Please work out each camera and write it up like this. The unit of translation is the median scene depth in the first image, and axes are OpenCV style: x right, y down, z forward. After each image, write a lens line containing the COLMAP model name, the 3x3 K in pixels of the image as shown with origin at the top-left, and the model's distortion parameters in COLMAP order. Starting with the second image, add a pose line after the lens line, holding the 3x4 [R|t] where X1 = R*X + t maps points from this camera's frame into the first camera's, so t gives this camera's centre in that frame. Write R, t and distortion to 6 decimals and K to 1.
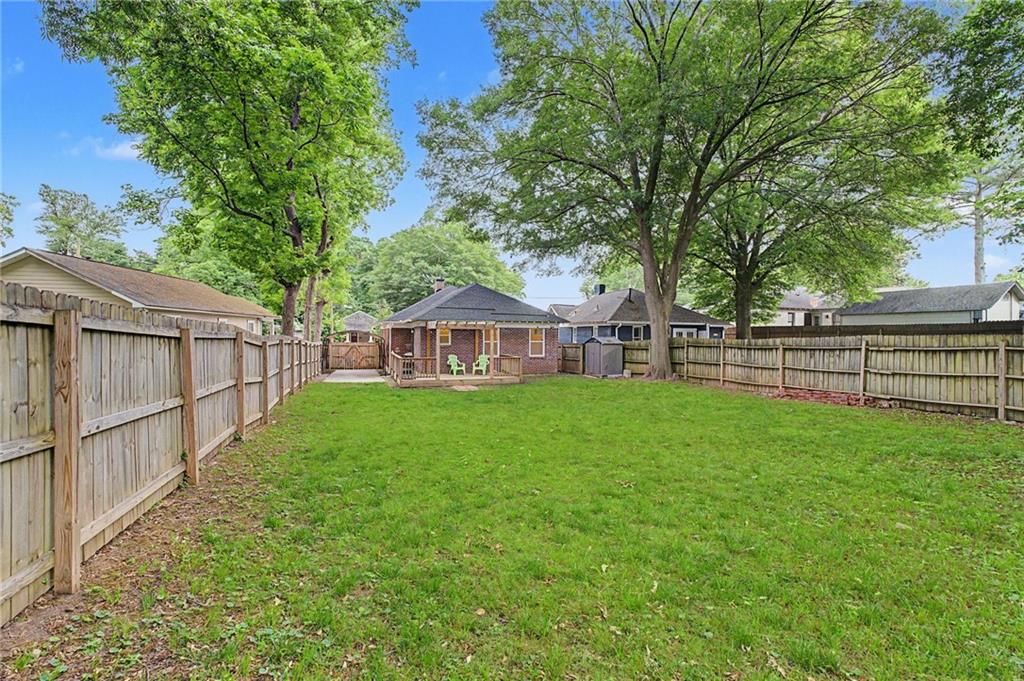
lens RADIAL K [[459.7, 0, 513.0], [0, 459.7, 335.7], [0, 0, 1]] dist [-0.000175, 0.000421]
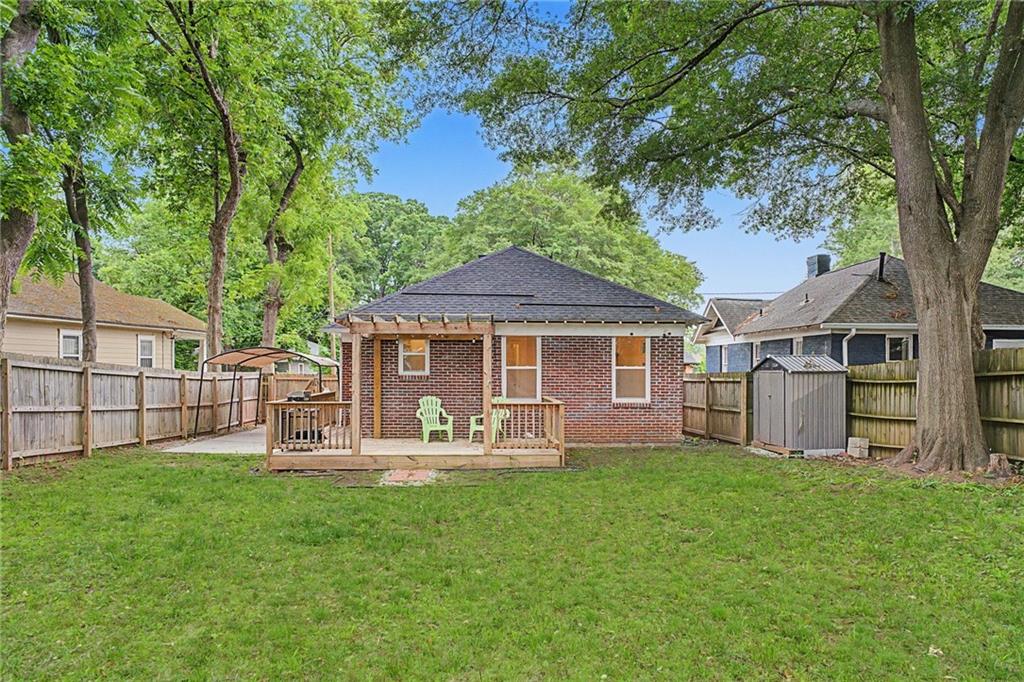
lens RADIAL K [[710.8, 0, 512.2], [0, 710.8, 374.2], [0, 0, 1]] dist [0.002979, 0.002387]
pose [[0.965869, -0.001668, -0.259026, 0.115514], [0.002132, 0.999997, 0.001510, 0.017179], [0.259022, -0.002010, 0.965869, 0.322462]]
